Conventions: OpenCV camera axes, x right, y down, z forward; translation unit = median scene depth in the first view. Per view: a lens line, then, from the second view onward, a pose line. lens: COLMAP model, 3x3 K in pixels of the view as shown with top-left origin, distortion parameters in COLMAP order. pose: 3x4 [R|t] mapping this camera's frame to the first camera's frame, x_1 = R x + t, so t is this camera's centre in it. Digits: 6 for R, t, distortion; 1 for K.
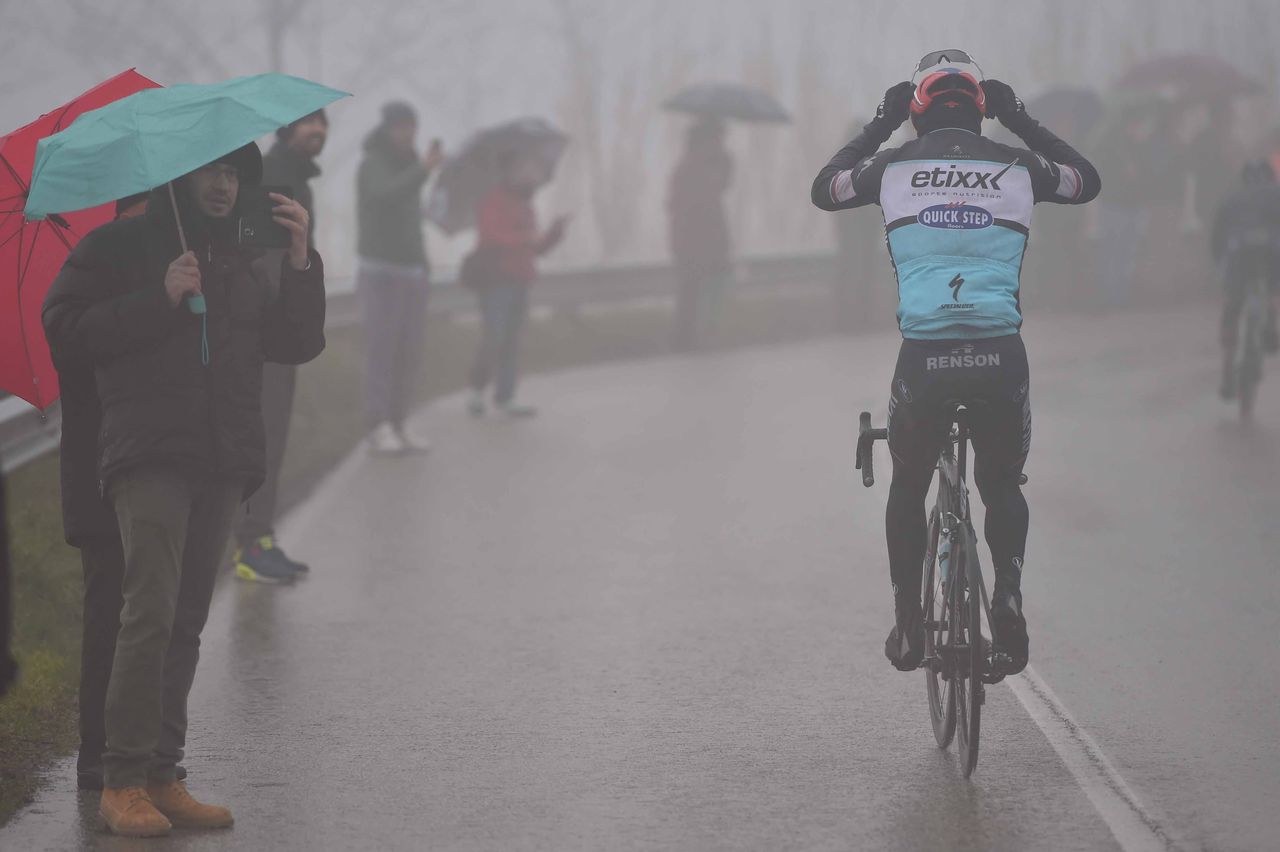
lens RADIAL K [[7364.5, 0, 640.0], [0, 7364.5, 426.0], [0, 0, 1]] dist [-4.365090, 2.088943]
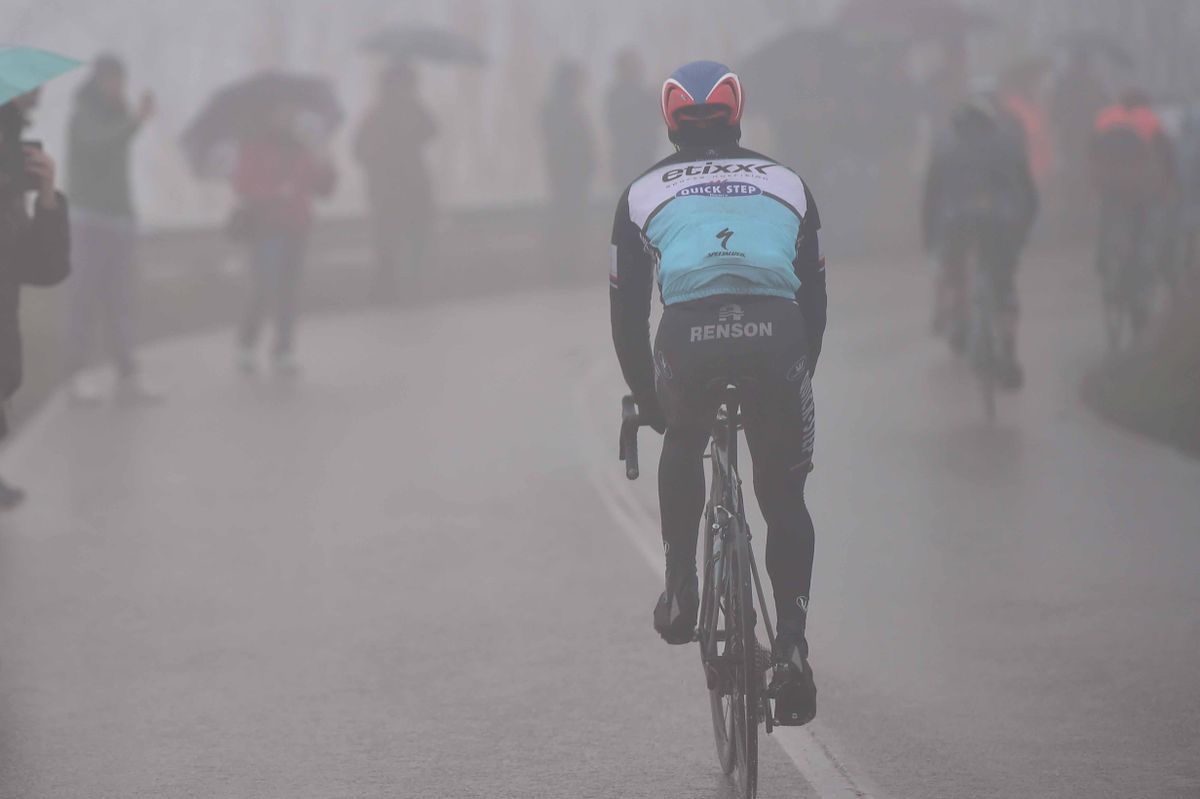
lens RADIAL K [[6916.4, 0, 600.0], [0, 6916.4, 399.5], [0, 0, 1]] dist [1.410941, 2.115818]
pose [[0.999628, -0.011121, 0.024887, 0.006495], [0.010987, 0.999924, 0.005513, -0.005267], [-0.024946, -0.005237, 0.999675, 0.140851]]
